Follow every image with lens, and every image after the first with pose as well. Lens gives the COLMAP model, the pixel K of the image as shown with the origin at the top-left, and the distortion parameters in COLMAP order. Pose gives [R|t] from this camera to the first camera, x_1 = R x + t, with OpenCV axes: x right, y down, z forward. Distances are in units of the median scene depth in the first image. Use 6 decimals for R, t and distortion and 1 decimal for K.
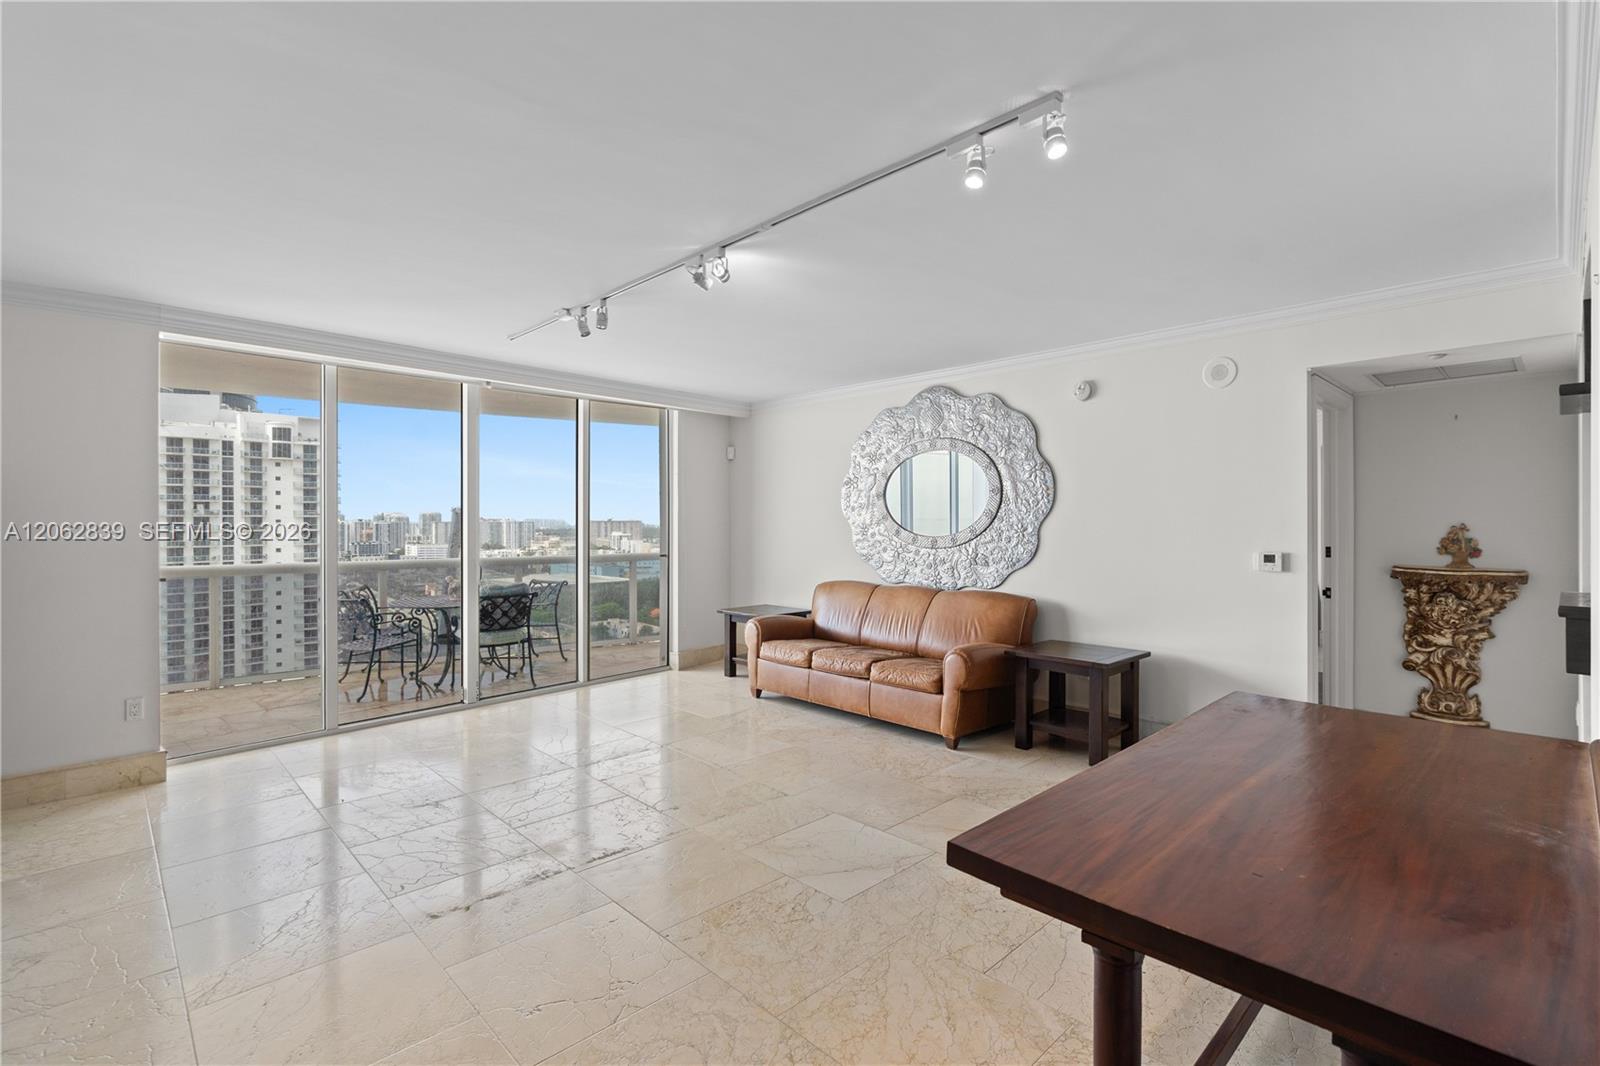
lens RADIAL K [[736.6, 0, 799.9], [0, 736.6, 522.3], [0, 0, 1]] dist [-0.003893, 0.000056]
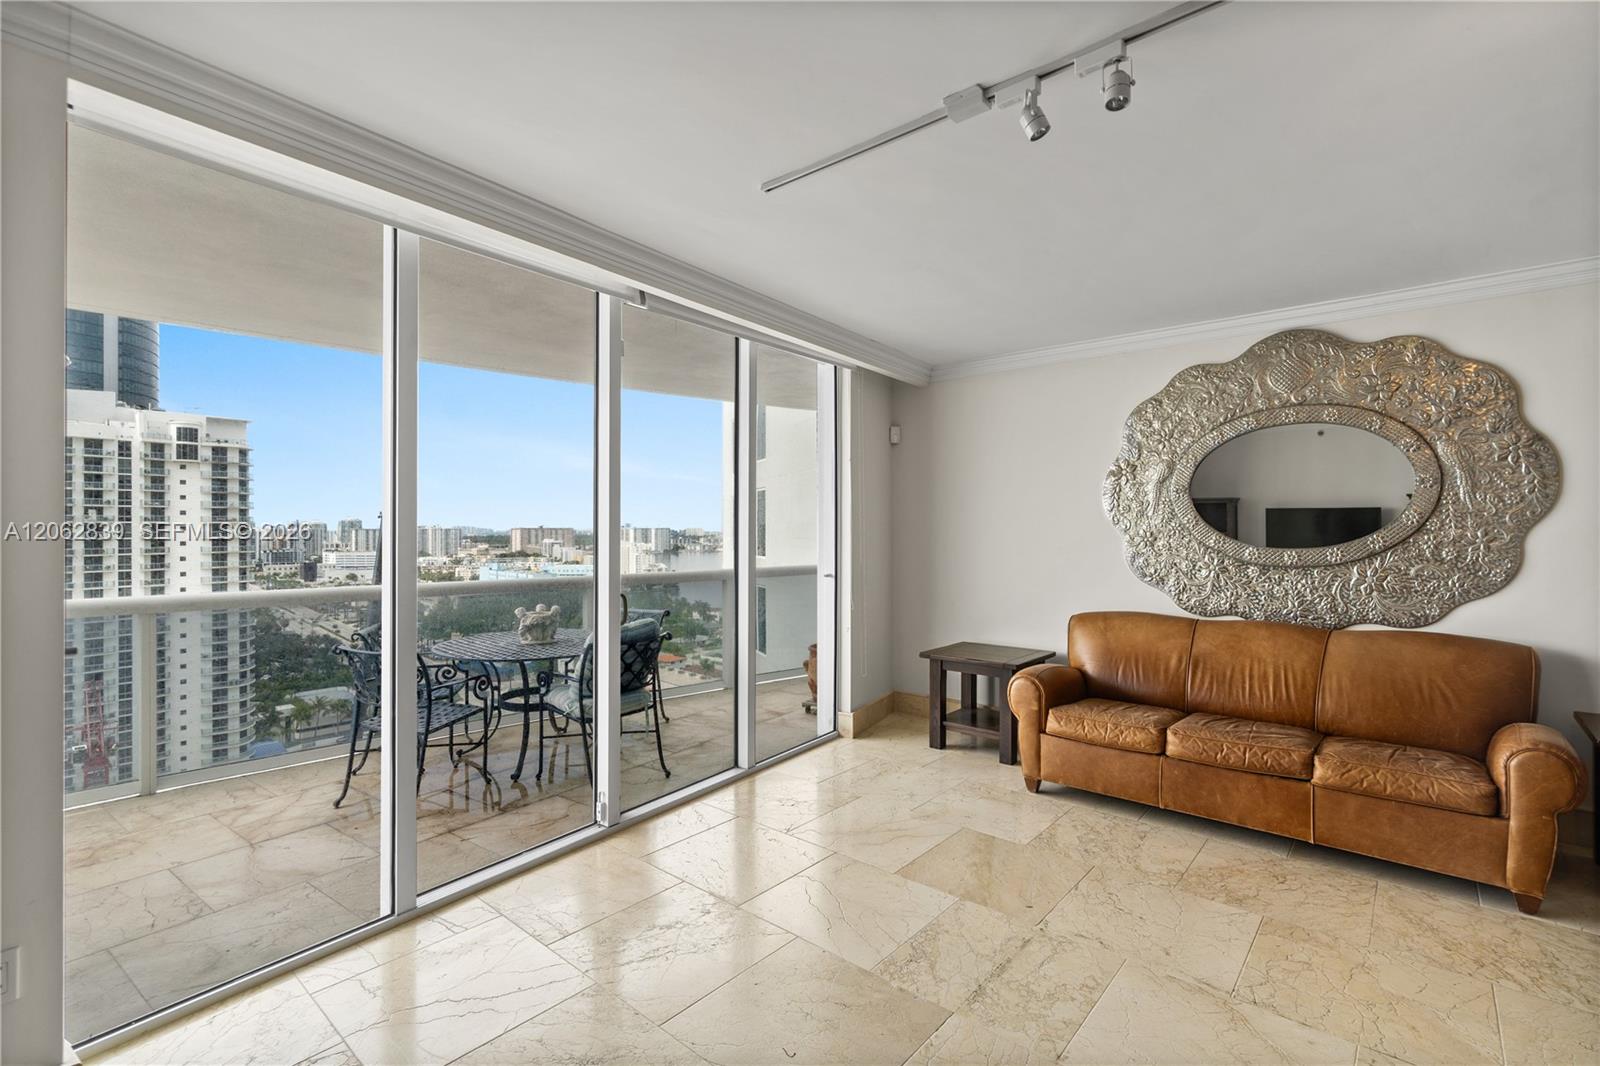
lens RADIAL K [[722.0, 0, 799.2], [0, 722.0, 526.0], [0, 0, 1]] dist [-0.003042, 0.000206]
pose [[0.995715, 0.001082, 0.092464, -0.314554], [-0.000628, 0.999988, -0.004937, 0.001173], [-0.092468, 0.004858, 0.995704, 0.352199]]
